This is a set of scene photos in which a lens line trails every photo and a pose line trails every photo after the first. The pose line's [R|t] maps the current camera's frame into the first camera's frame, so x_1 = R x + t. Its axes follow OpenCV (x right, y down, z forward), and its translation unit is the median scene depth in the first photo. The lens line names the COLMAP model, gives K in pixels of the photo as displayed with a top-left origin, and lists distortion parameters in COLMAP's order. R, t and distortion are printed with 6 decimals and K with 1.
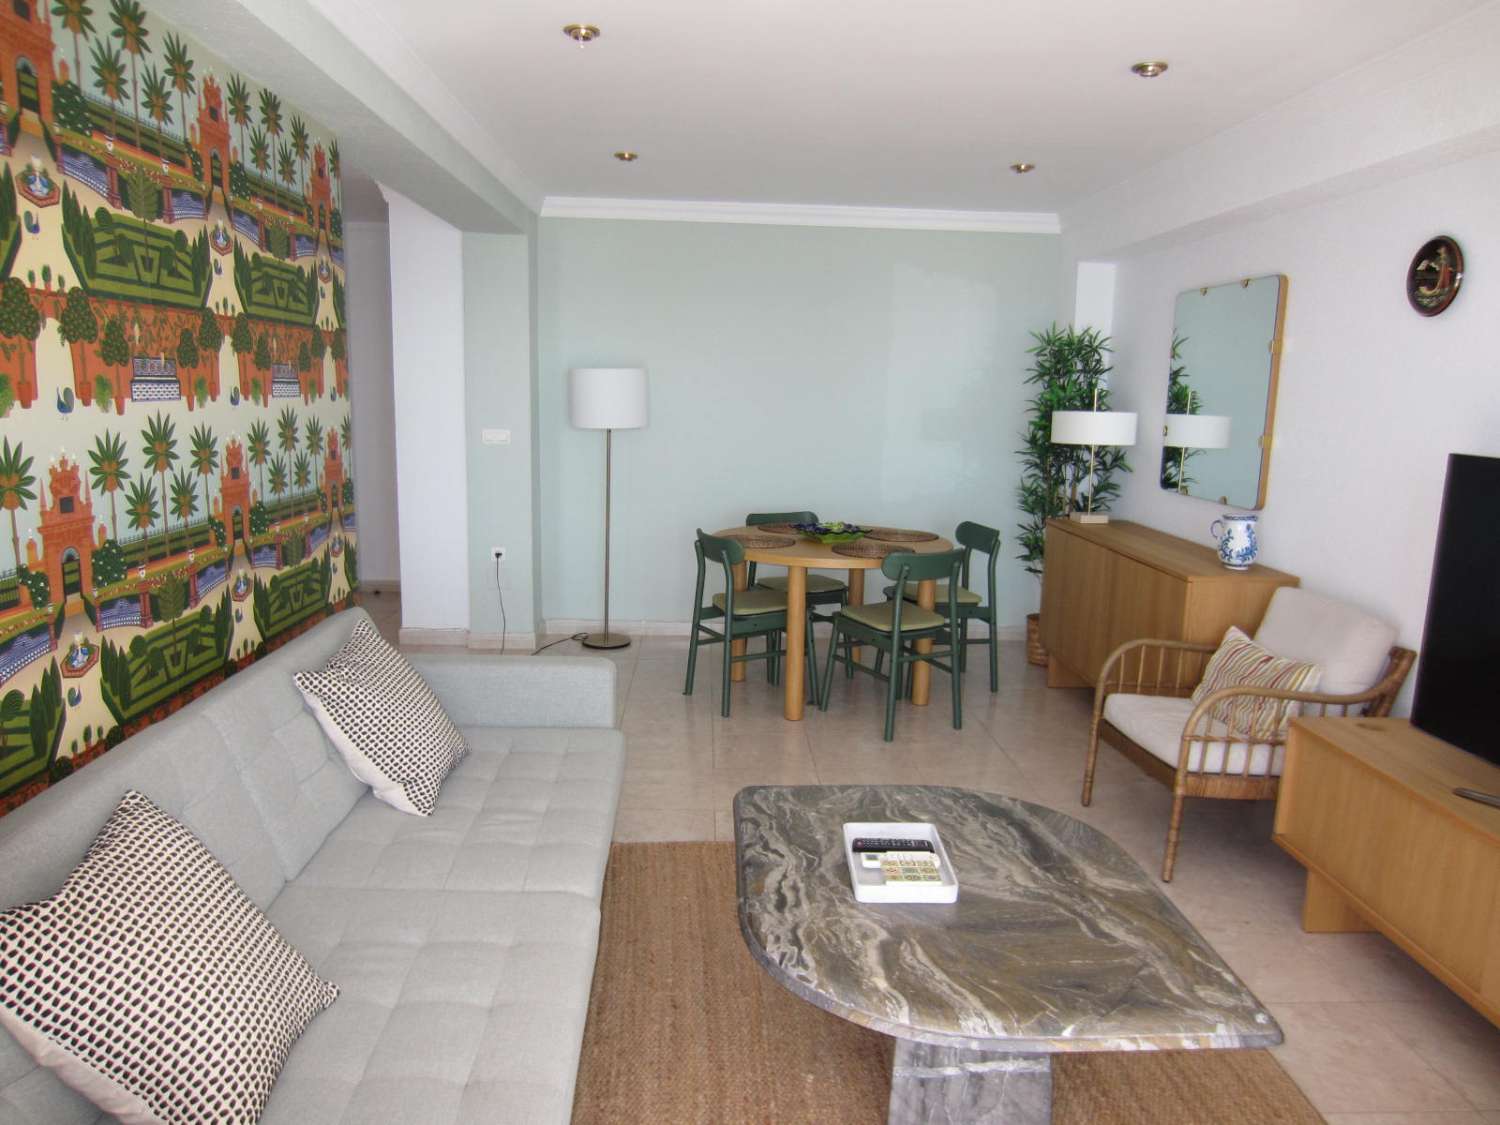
lens RADIAL K [[1053.2, 0, 749.2], [0, 1053.2, 560.7], [0, 0, 1]] dist [-0.048085, 0.022379]
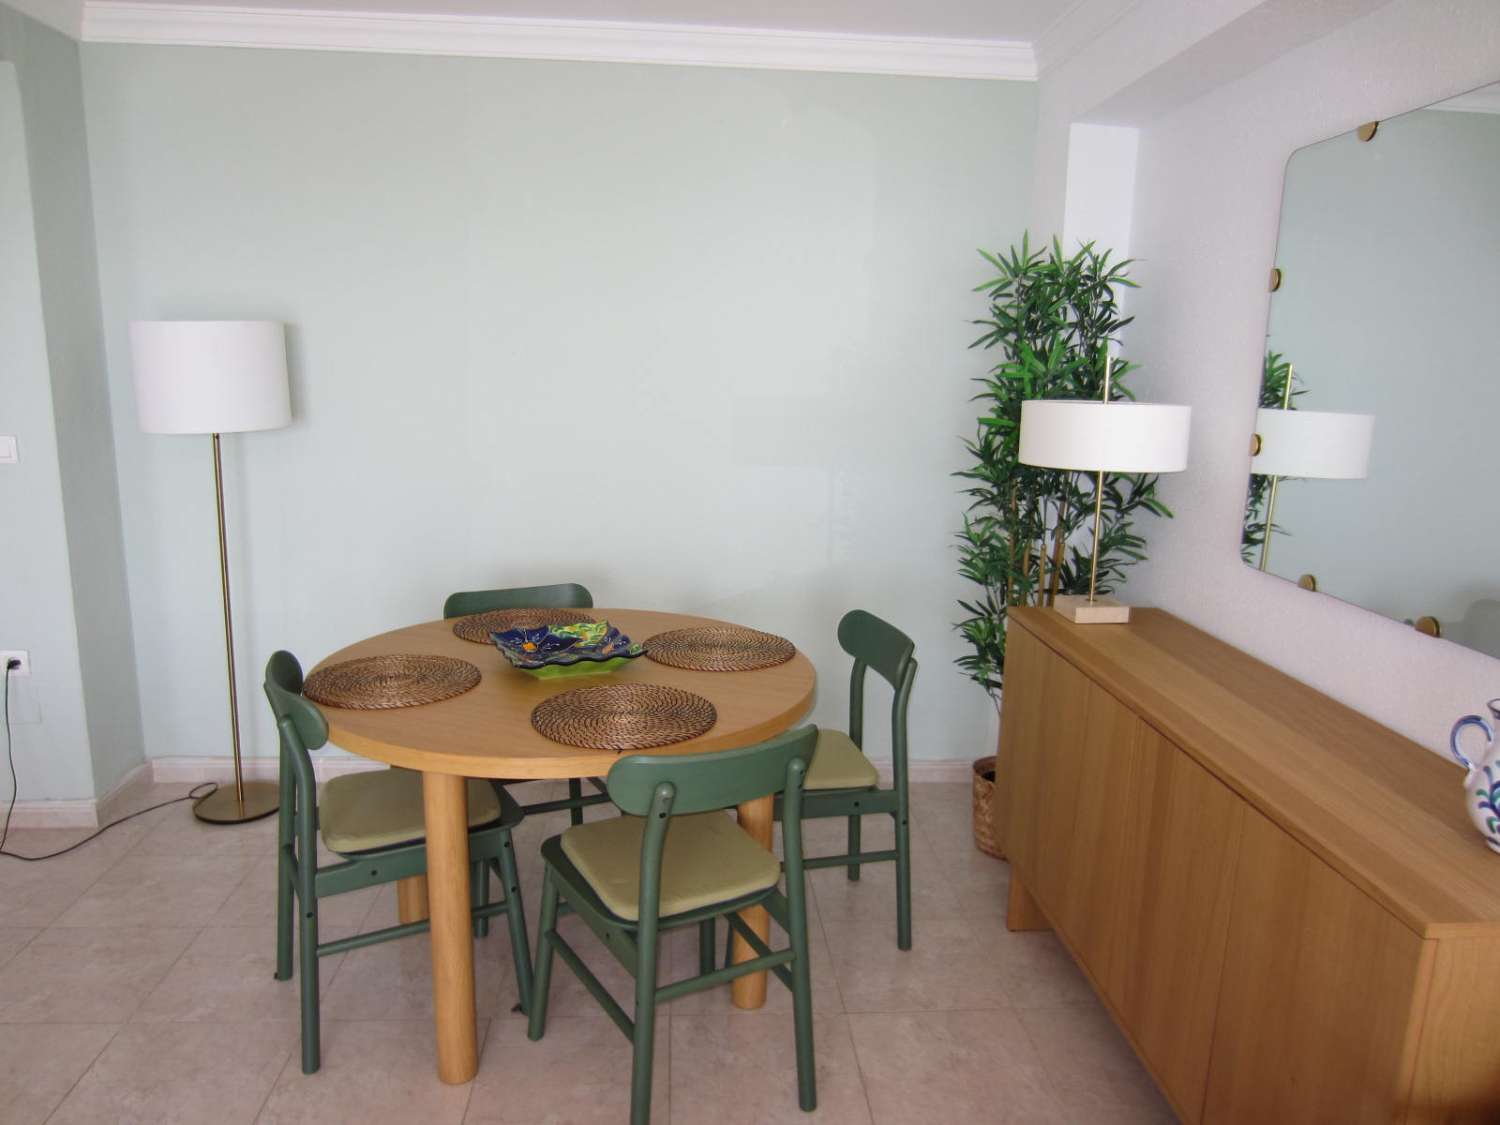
lens RADIAL K [[1043.1, 0, 741.0], [0, 1043.1, 566.1], [0, 0, 1]] dist [-0.054512, 0.021338]
pose [[0.999767, -0.002225, 0.021452, 0.190097], [0.001566, 0.999528, 0.030690, -0.104970], [-0.021510, -0.030650, 0.999299, 0.666518]]
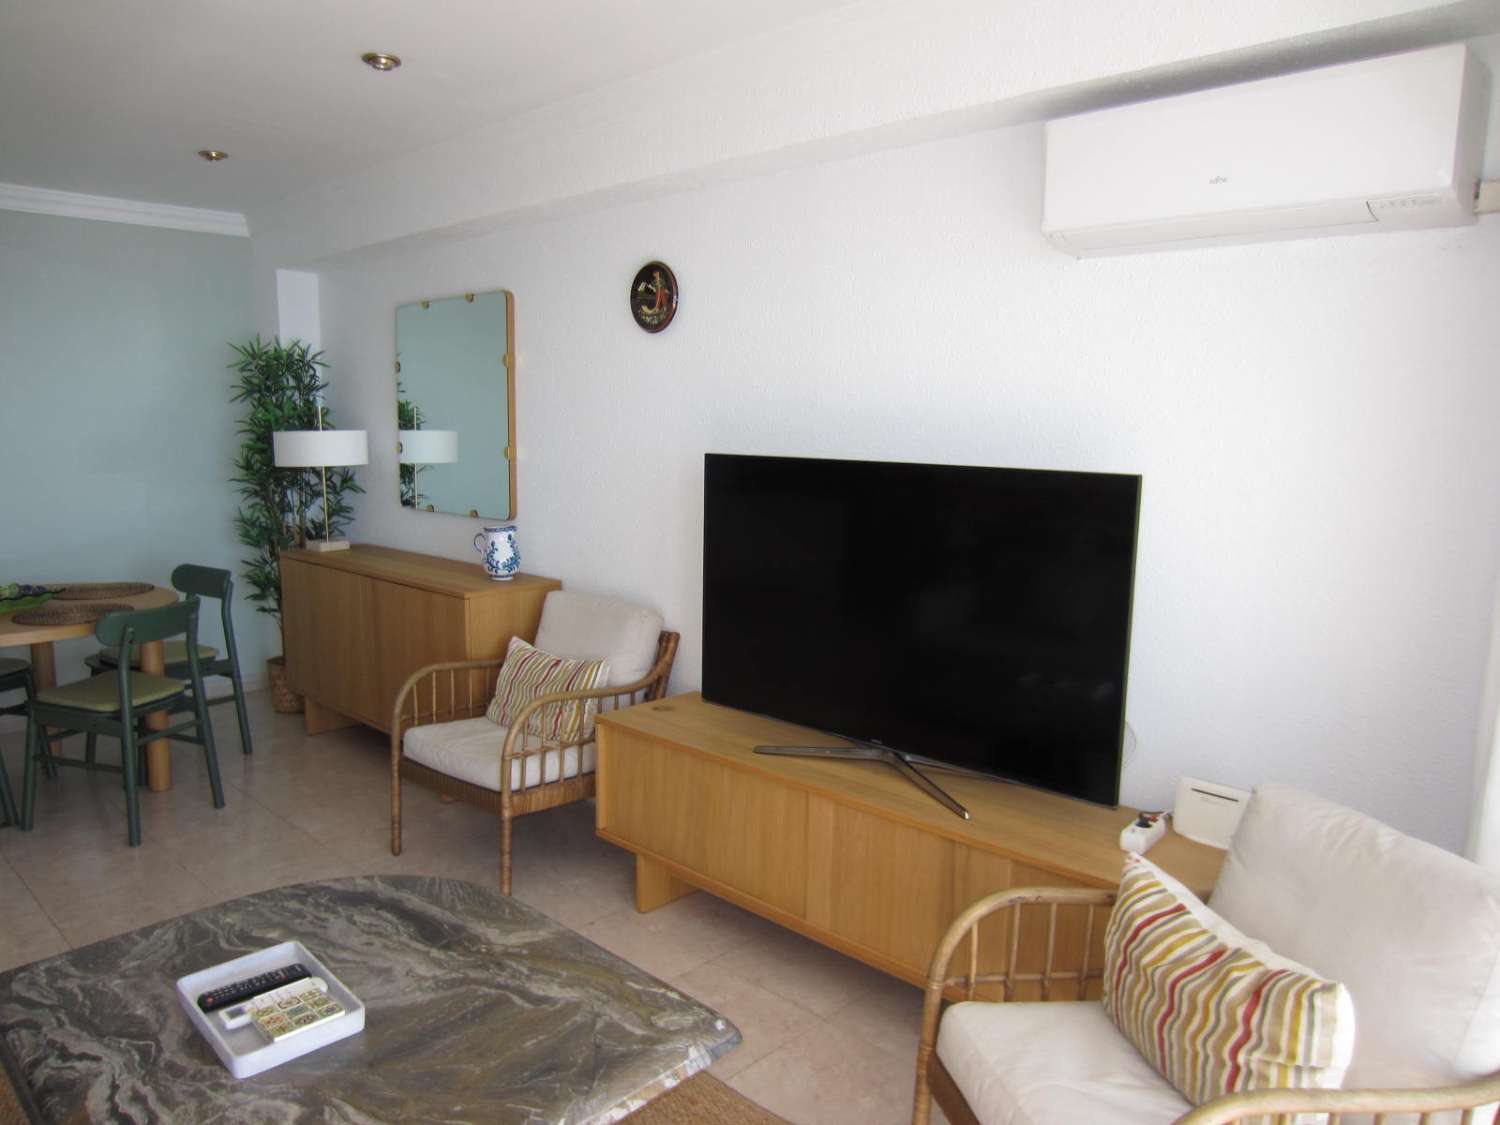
lens RADIAL K [[1051.1, 0, 753.6], [0, 1051.1, 560.1], [0, 0, 1]] dist [-0.033224, 0.007174]
pose [[0.721560, -0.111619, 0.683295, -0.050460], [0.125166, 0.991688, 0.029822, -0.011103], [-0.680944, 0.064007, 0.729533, 0.094319]]
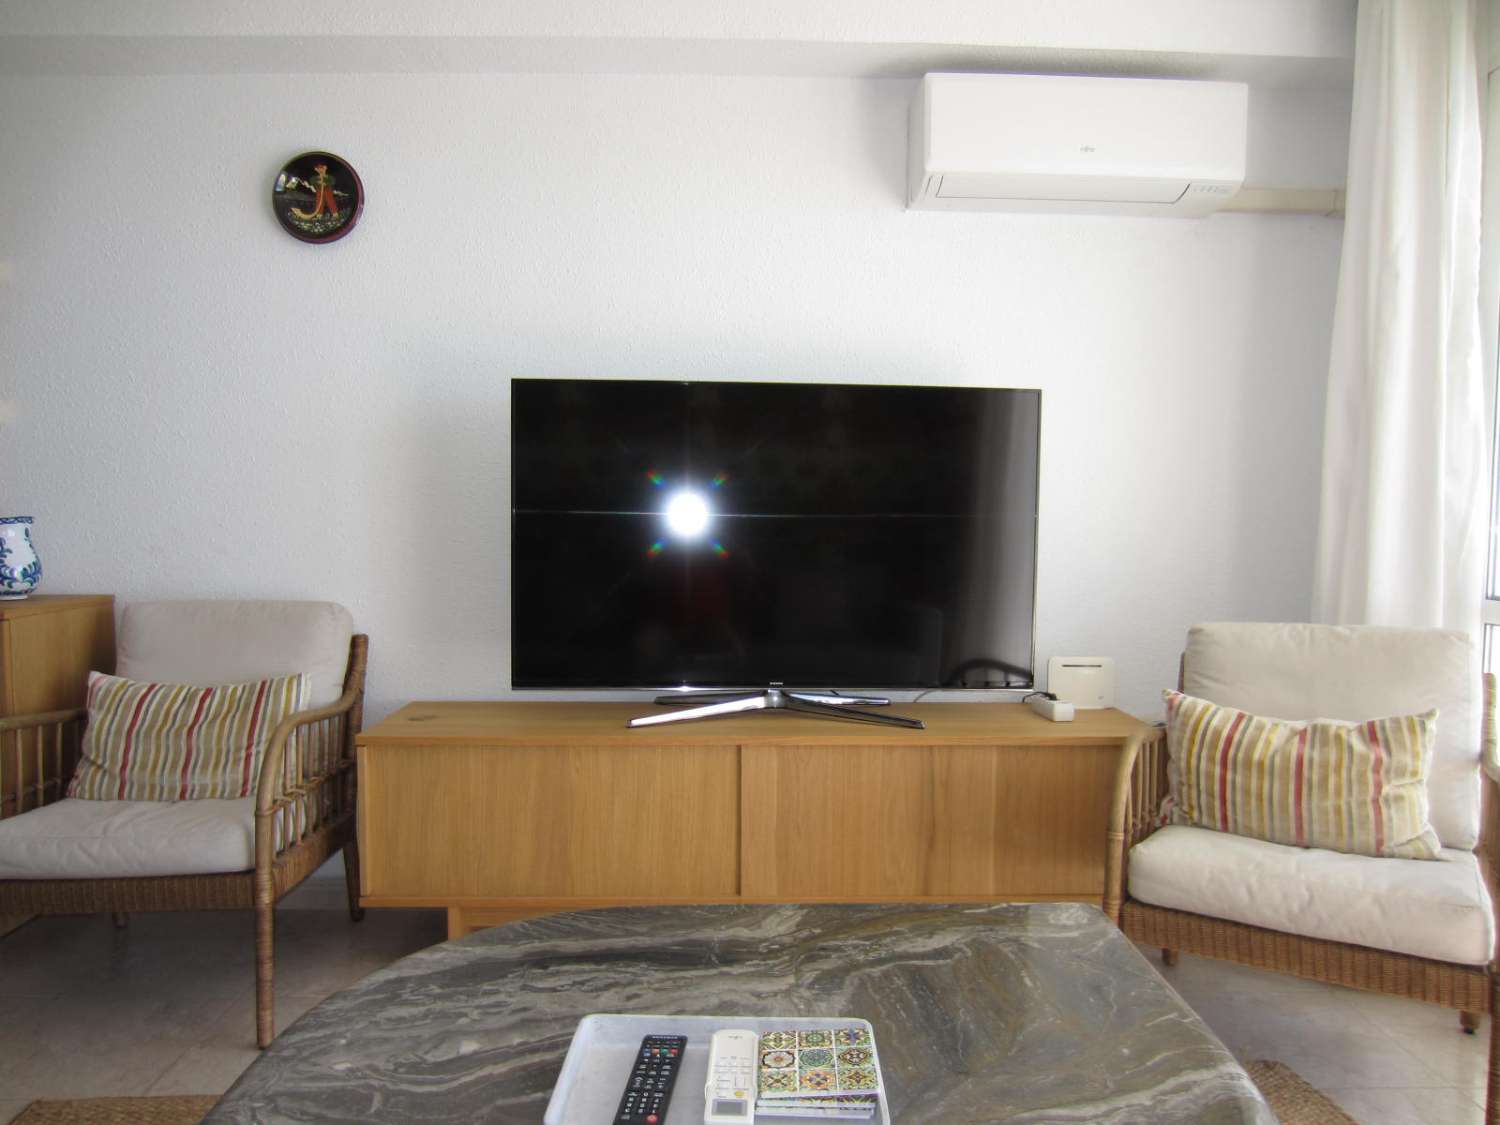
lens RADIAL K [[1051.1, 0, 753.6], [0, 1051.1, 560.1], [0, 0, 1]] dist [-0.033224, 0.007174]
pose [[0.031206, -0.076281, 0.996598, -0.165753], [0.167786, 0.983334, 0.070012, 0.016492], [-0.985329, 0.165030, 0.043484, 0.518656]]
